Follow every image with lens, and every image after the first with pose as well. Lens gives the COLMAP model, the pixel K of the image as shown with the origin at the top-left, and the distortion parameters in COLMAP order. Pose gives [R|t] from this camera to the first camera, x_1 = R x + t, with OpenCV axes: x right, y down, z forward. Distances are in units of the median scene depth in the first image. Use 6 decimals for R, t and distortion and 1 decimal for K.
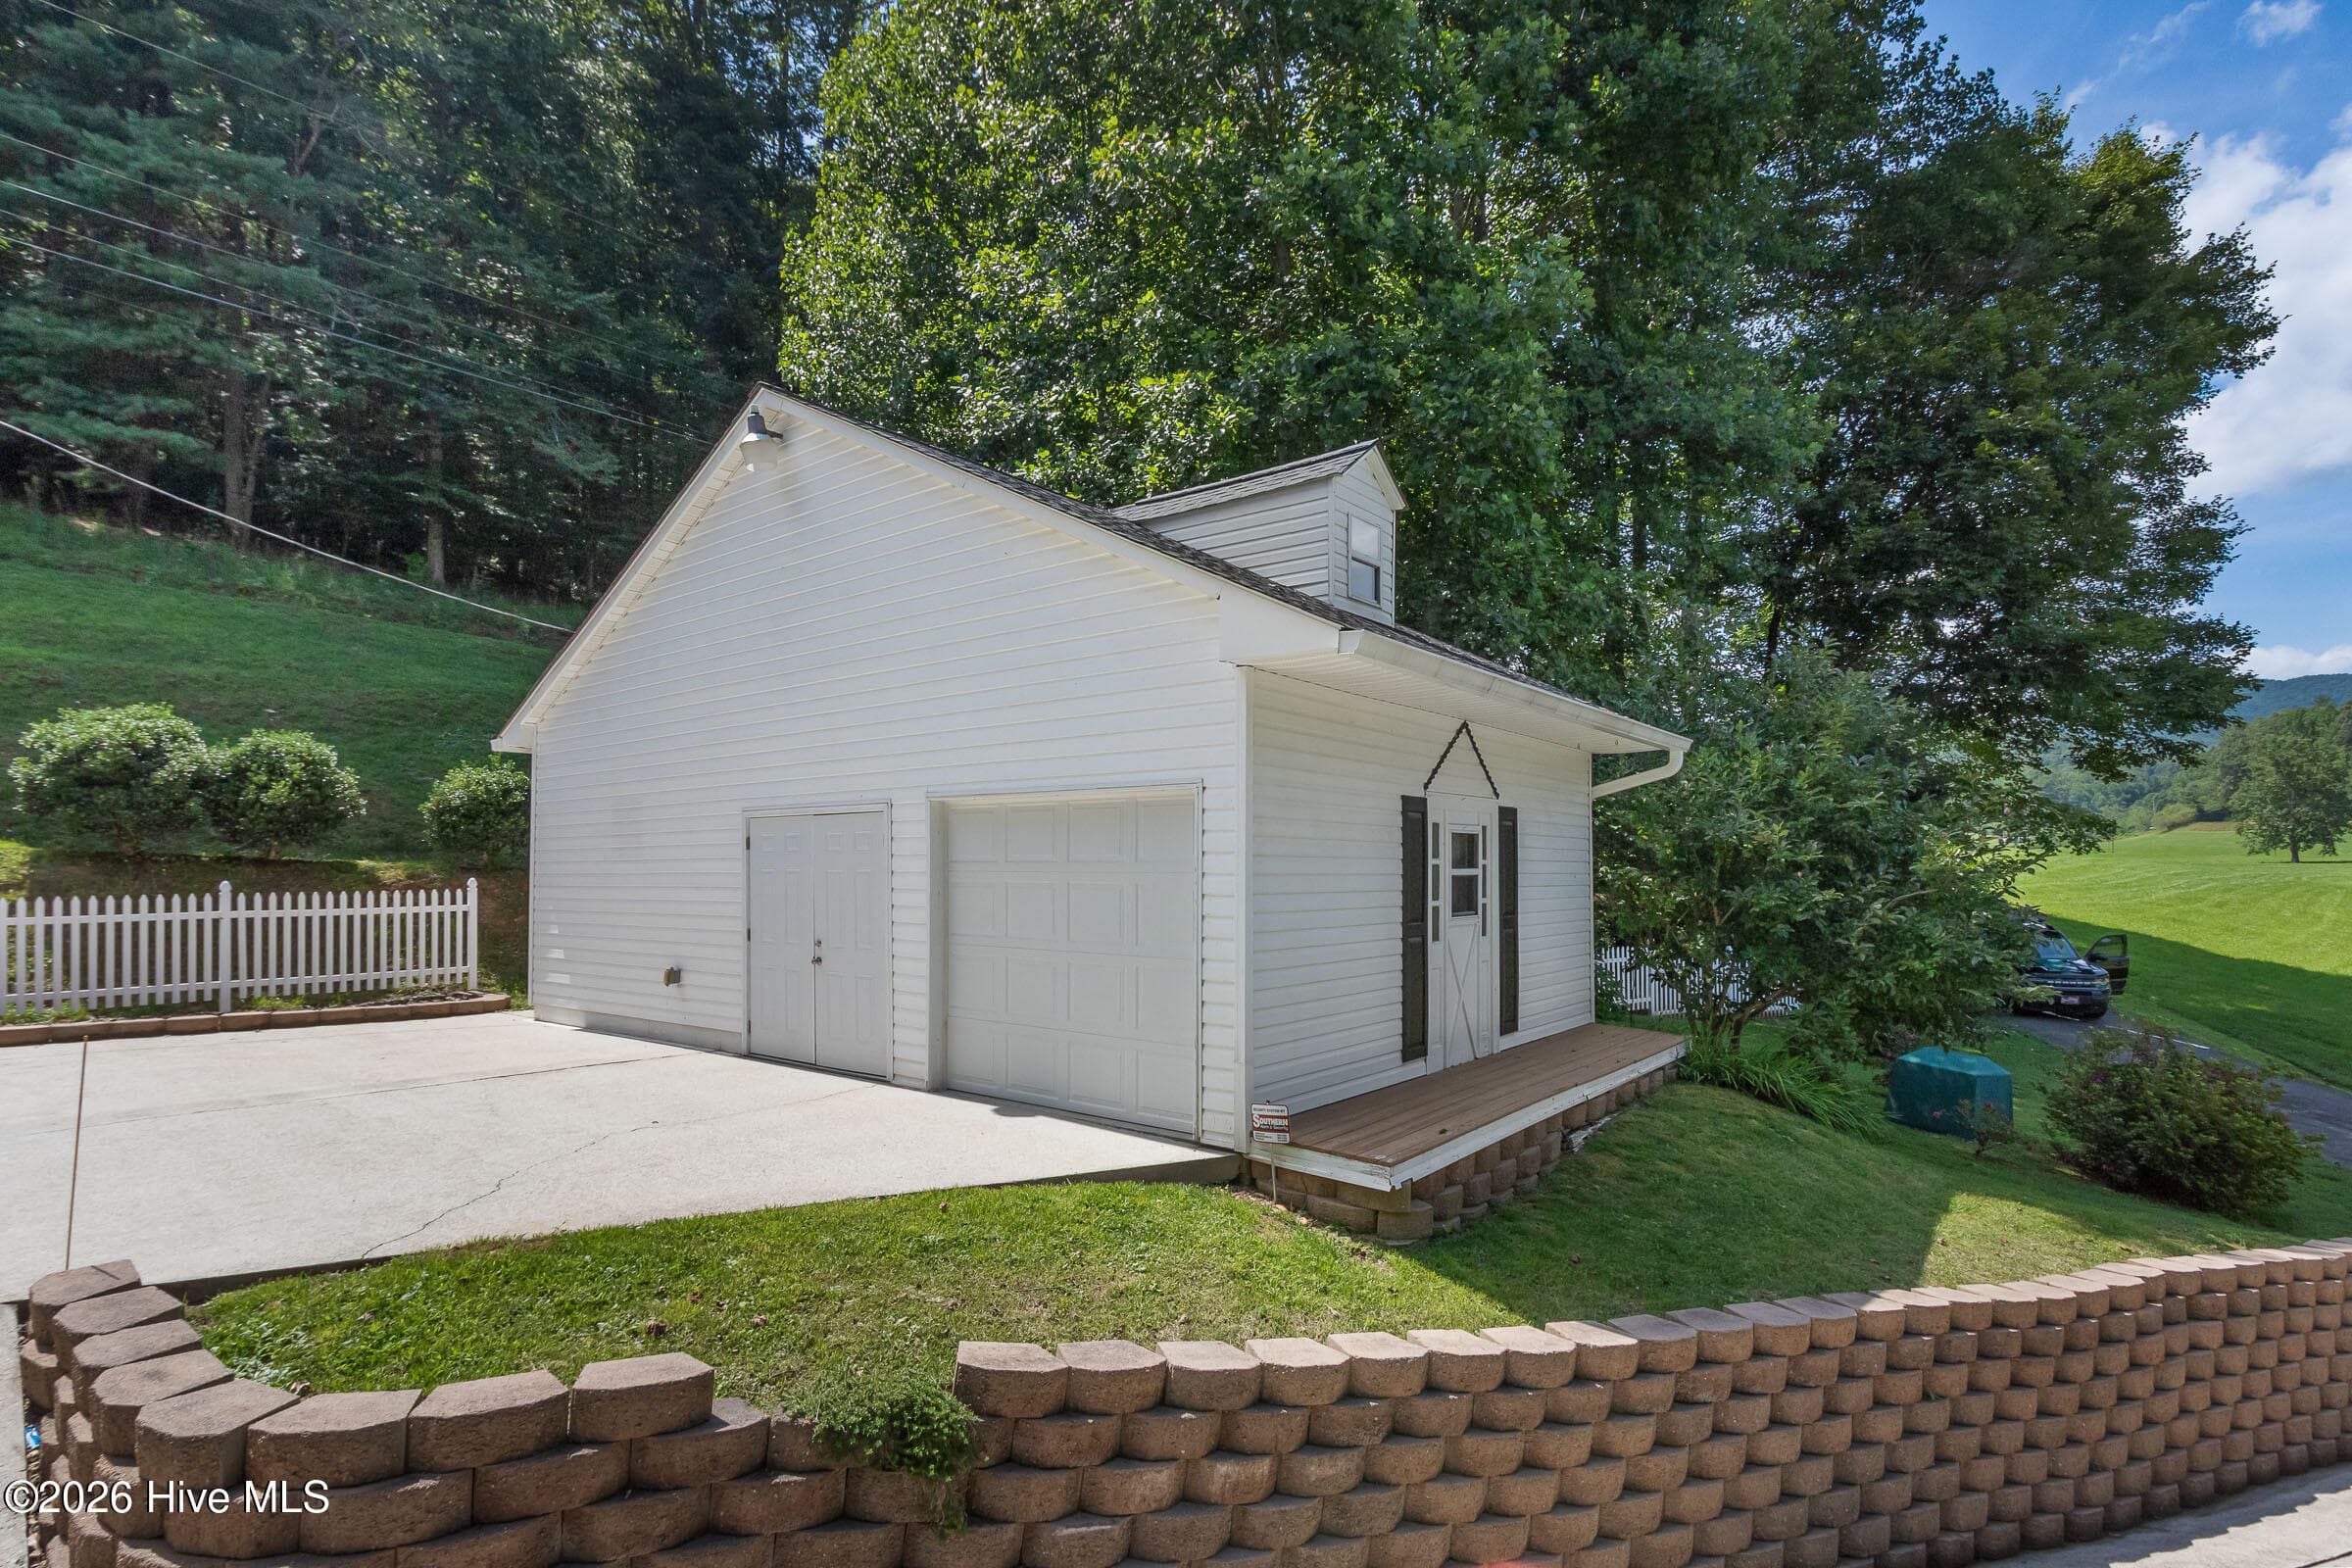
lens RADIAL K [[1140.3, 0, 1170.5], [0, 1140.3, 870.6], [0, 0, 1]] dist [0.001423, 0.000411]
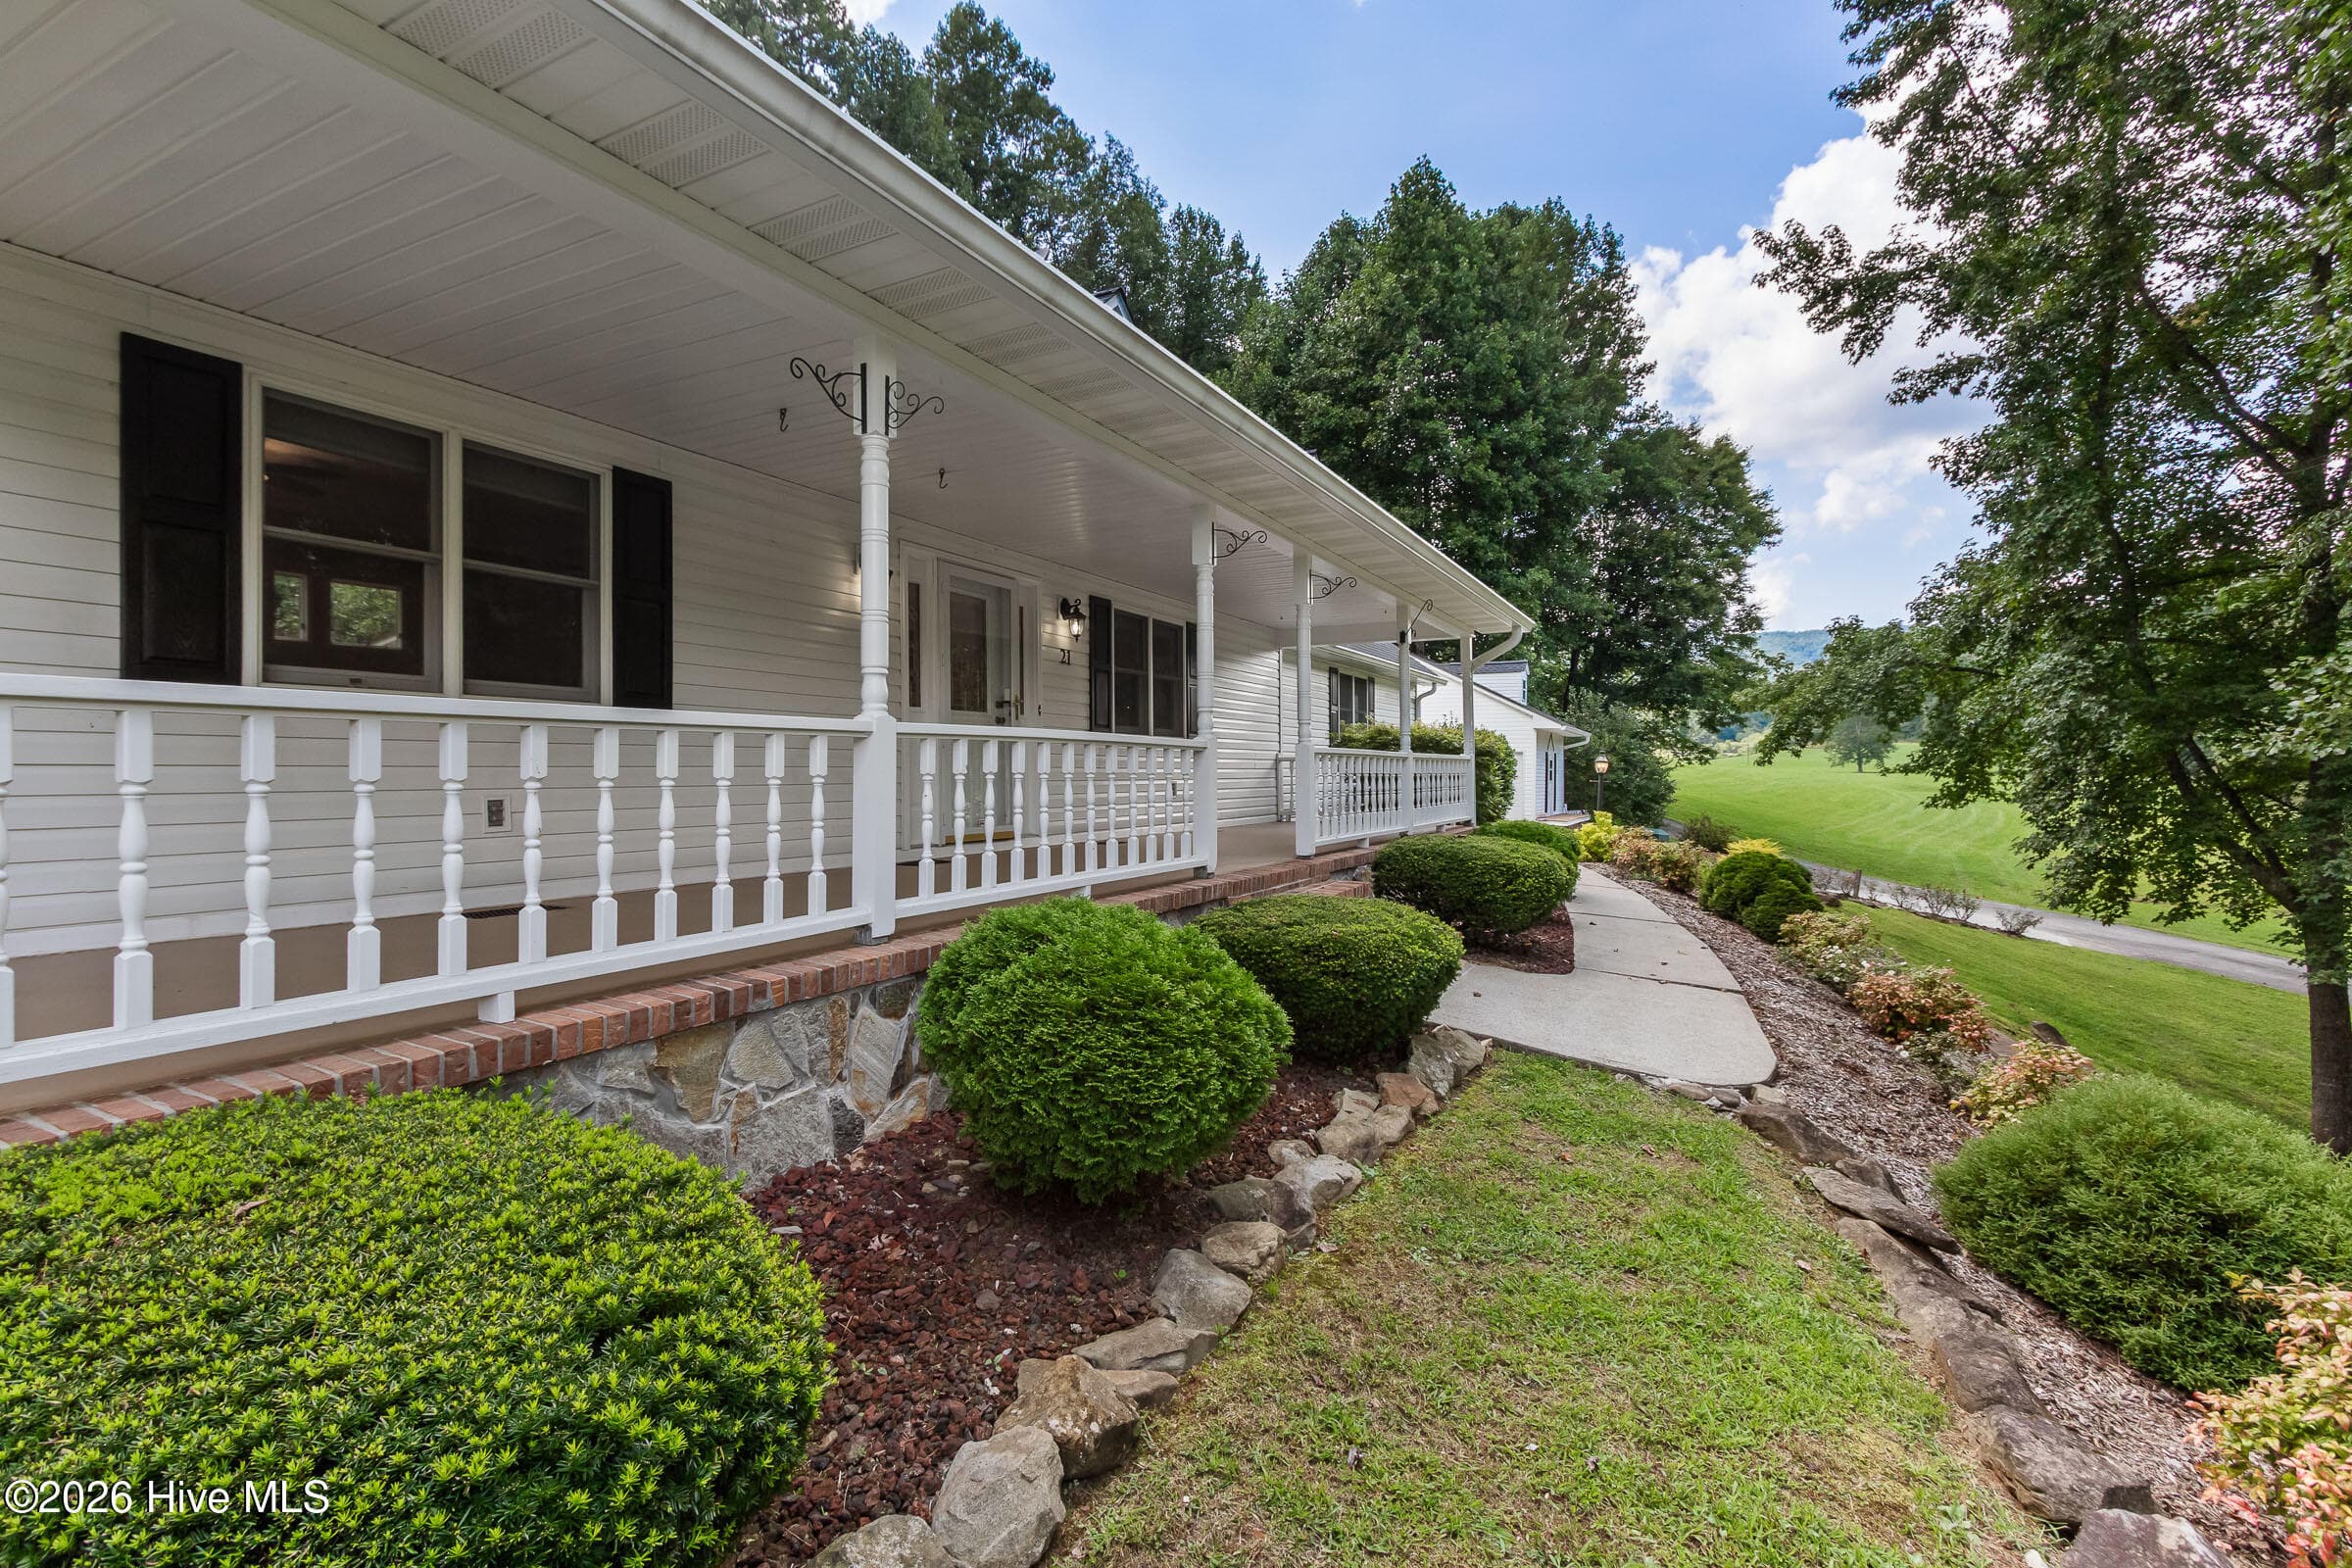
lens RADIAL K [[1092.3, 0, 1176.0], [0, 1092.3, 784.0], [0, 0, 1]] dist [0.001781, 0.000674]
pose [[0.980878, 0.005723, 0.194541, -0.616287], [-0.007616, 0.999931, 0.008986, 0.010343], [-0.194476, -0.010295, 0.980853, -0.882534]]
